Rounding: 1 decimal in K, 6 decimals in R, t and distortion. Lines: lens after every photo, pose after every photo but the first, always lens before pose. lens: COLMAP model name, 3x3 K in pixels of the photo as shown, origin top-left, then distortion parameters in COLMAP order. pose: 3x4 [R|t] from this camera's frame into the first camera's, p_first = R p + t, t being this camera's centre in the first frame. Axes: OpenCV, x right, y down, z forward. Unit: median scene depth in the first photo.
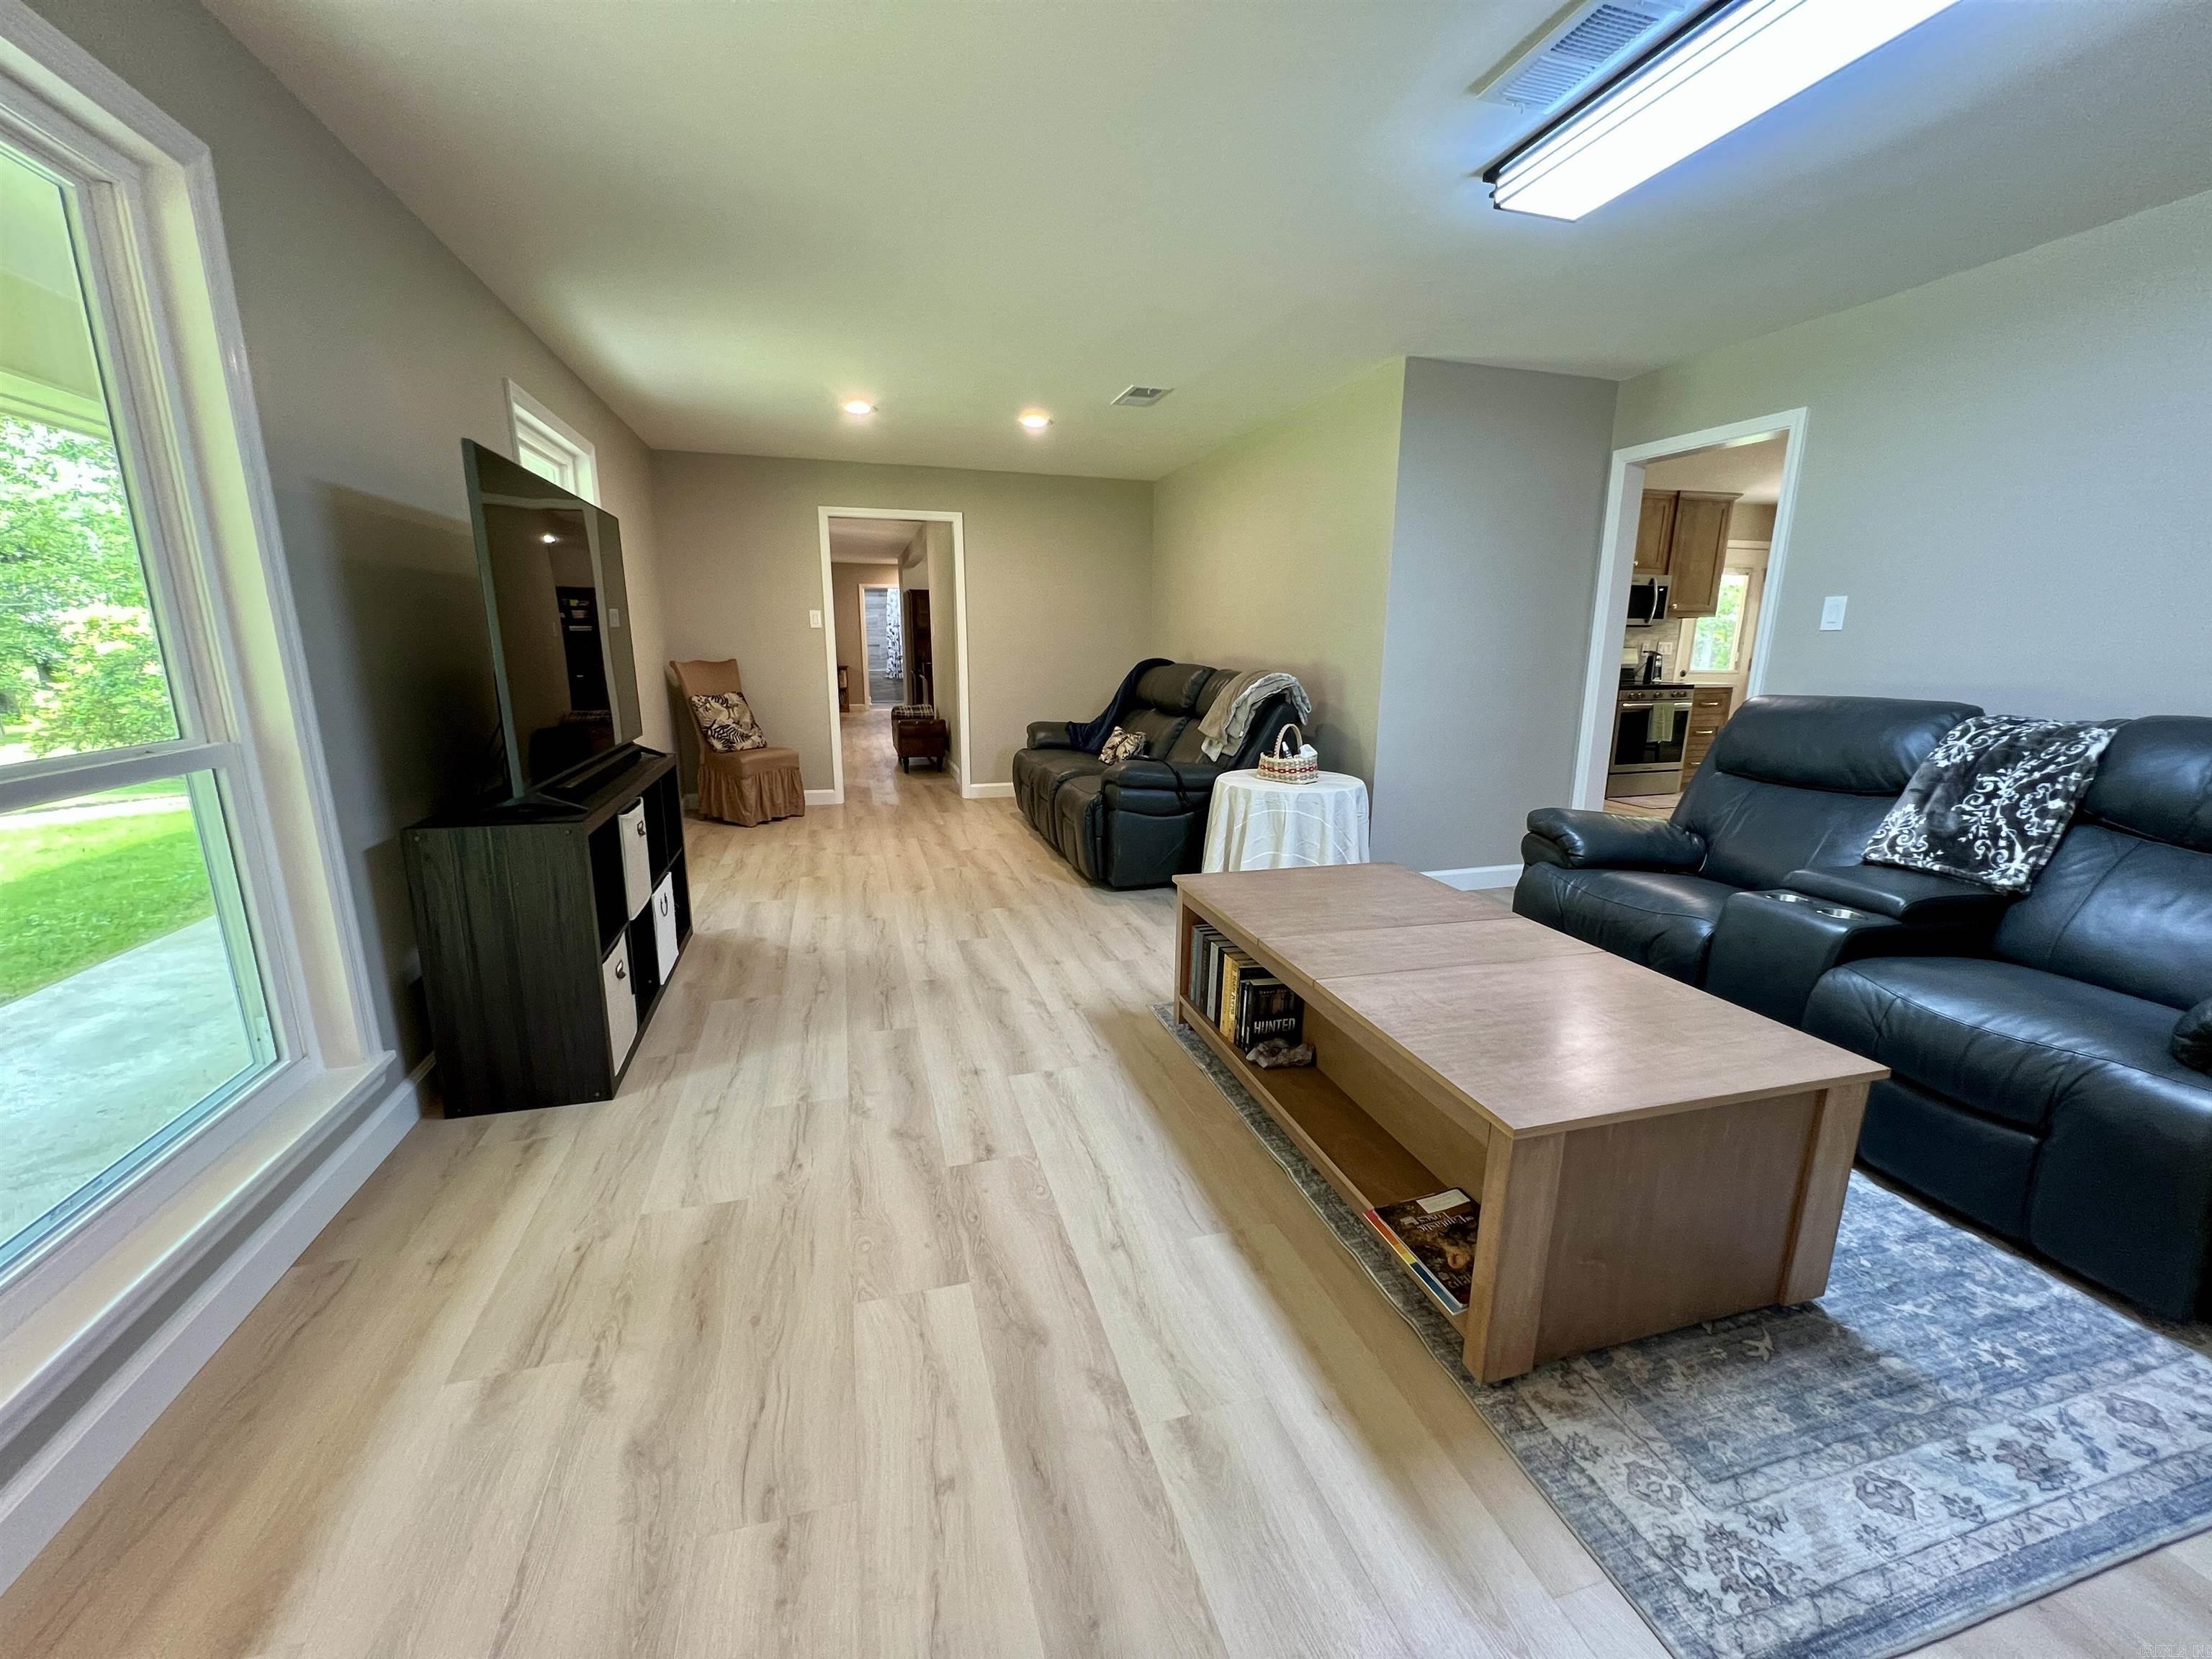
lens RADIAL K [[886.3, 0, 1106.0], [0, 886.3, 833.4], [0, 0, 1]] dist [0.000659, -0.000195]
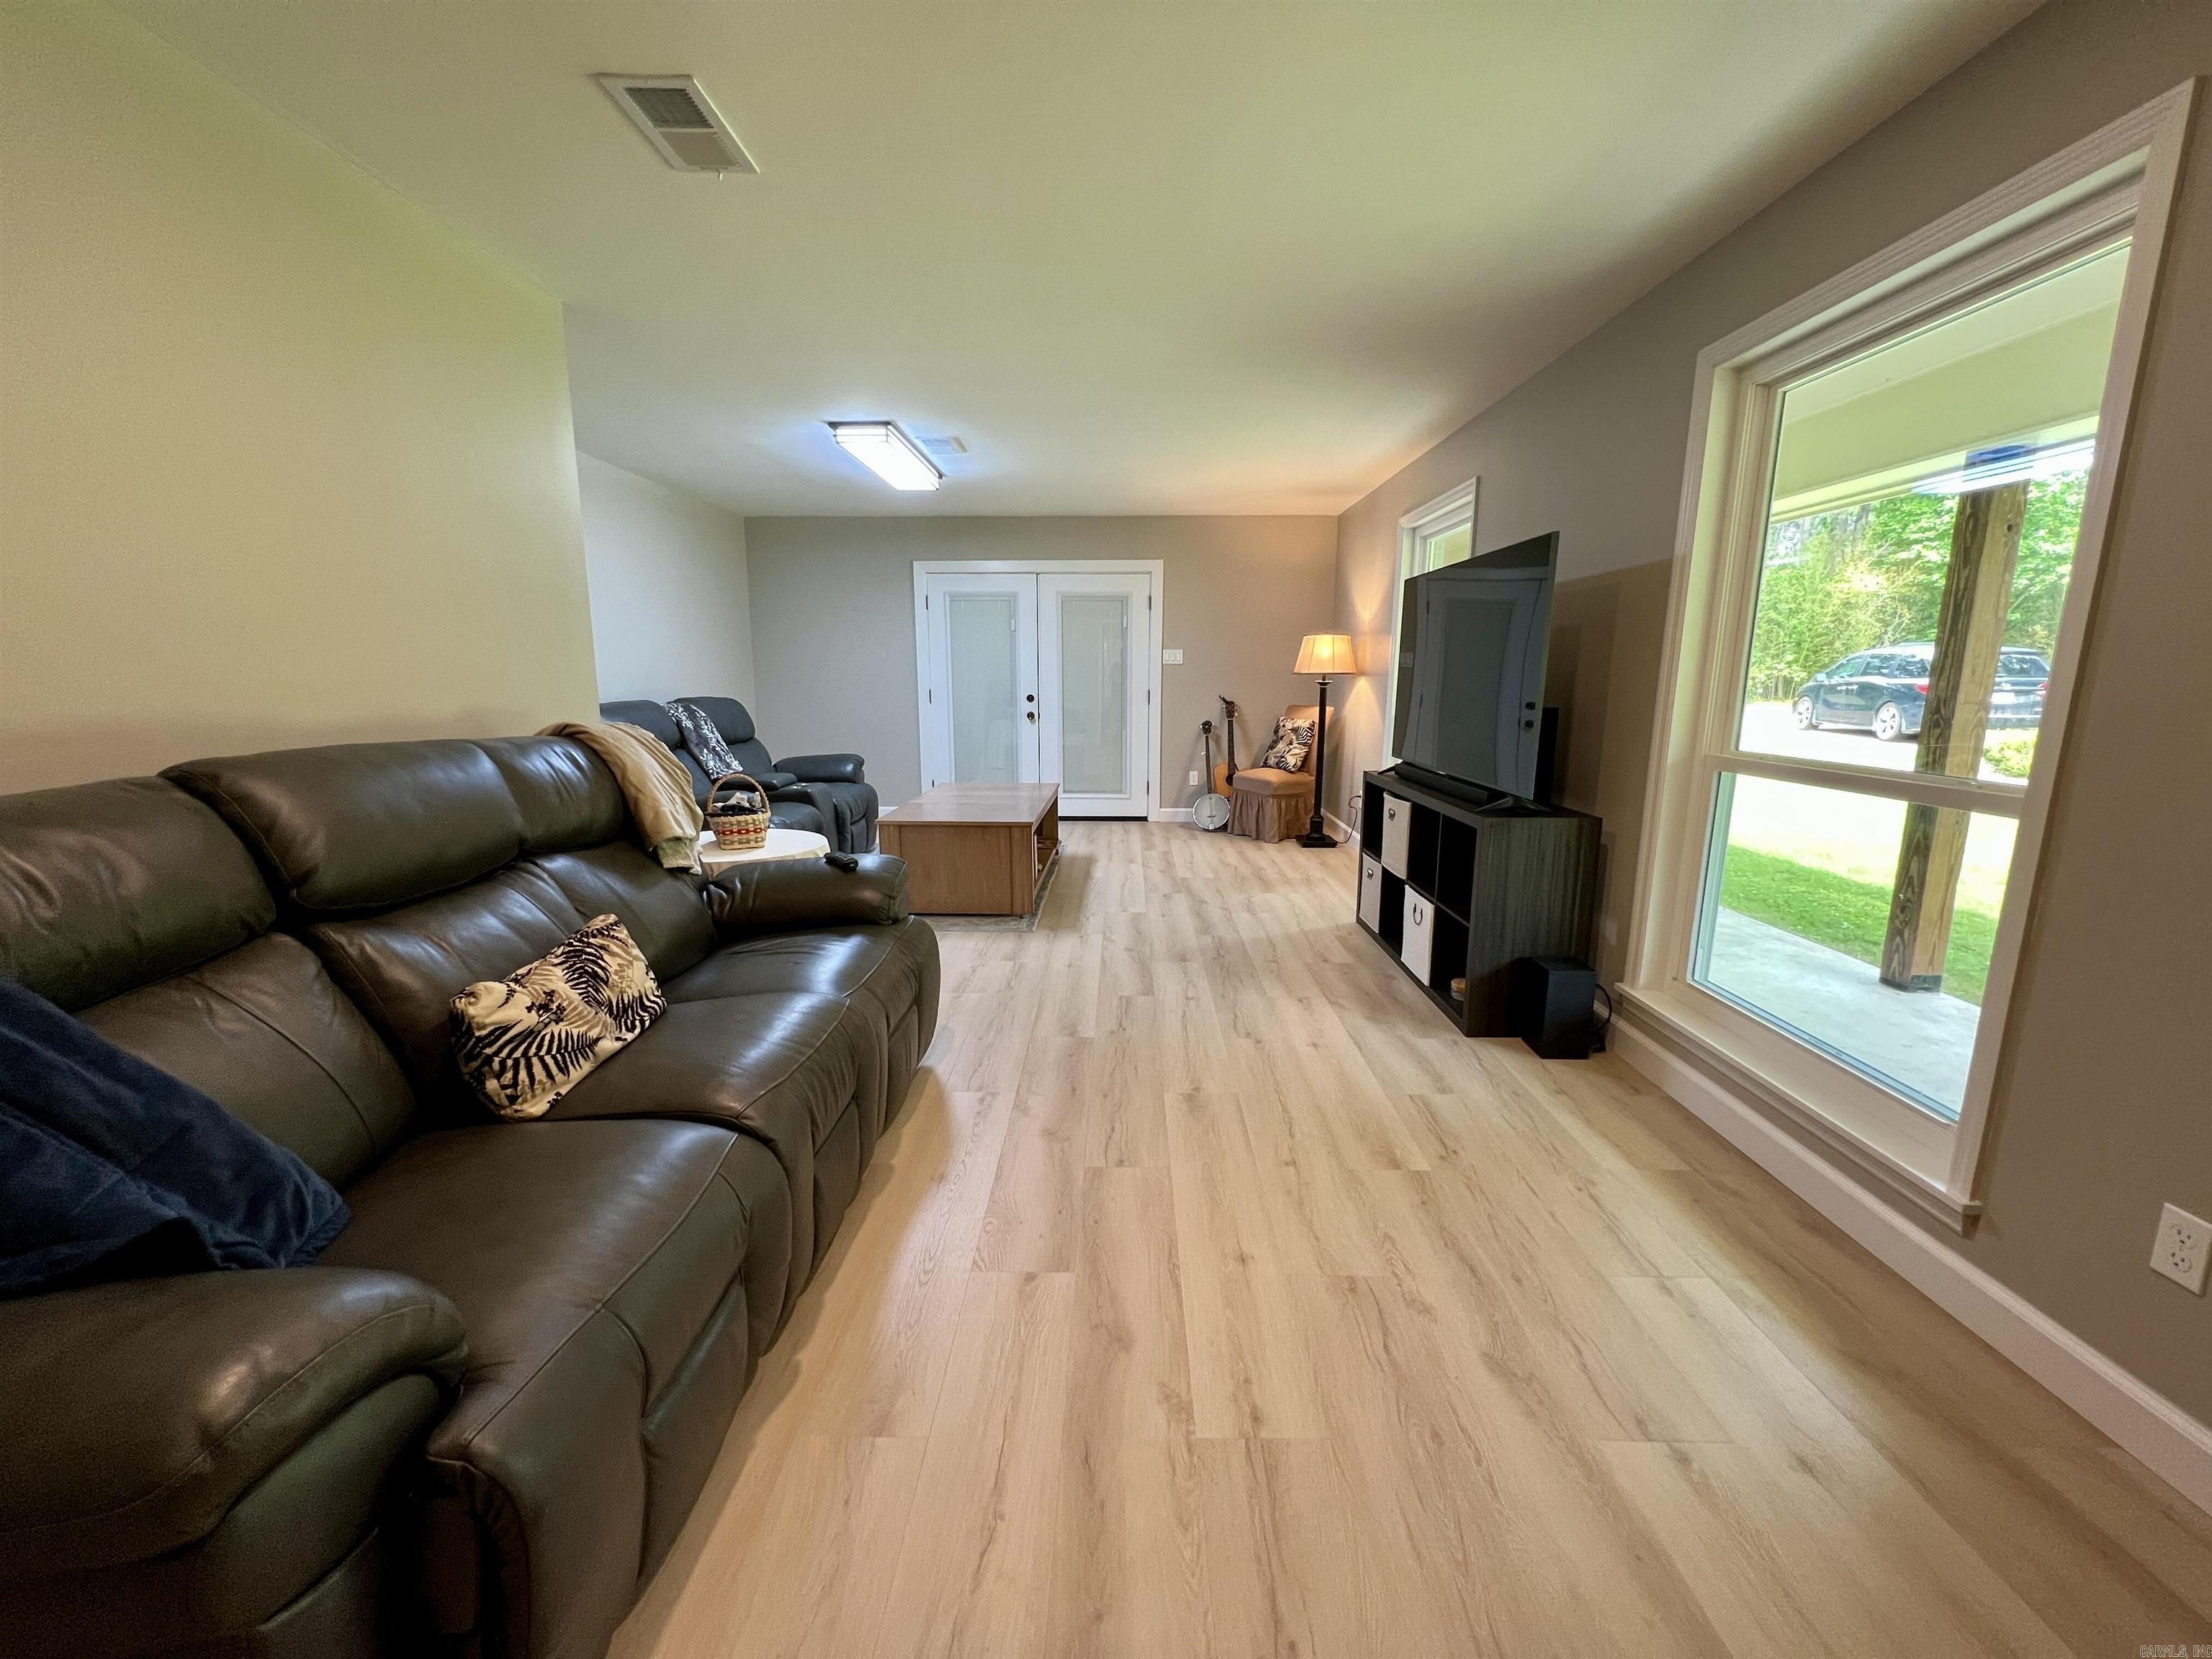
lens RADIAL K [[886.3, 0, 1106.0], [0, 886.3, 833.4], [0, 0, 1]] dist [0.000659, -0.000195]
pose [[-0.953615, -0.064901, 0.293950, -0.431213], [0.053694, 0.924151, 0.378235, -0.440387], [-0.296202, 0.376474, -0.877799, 1.986527]]
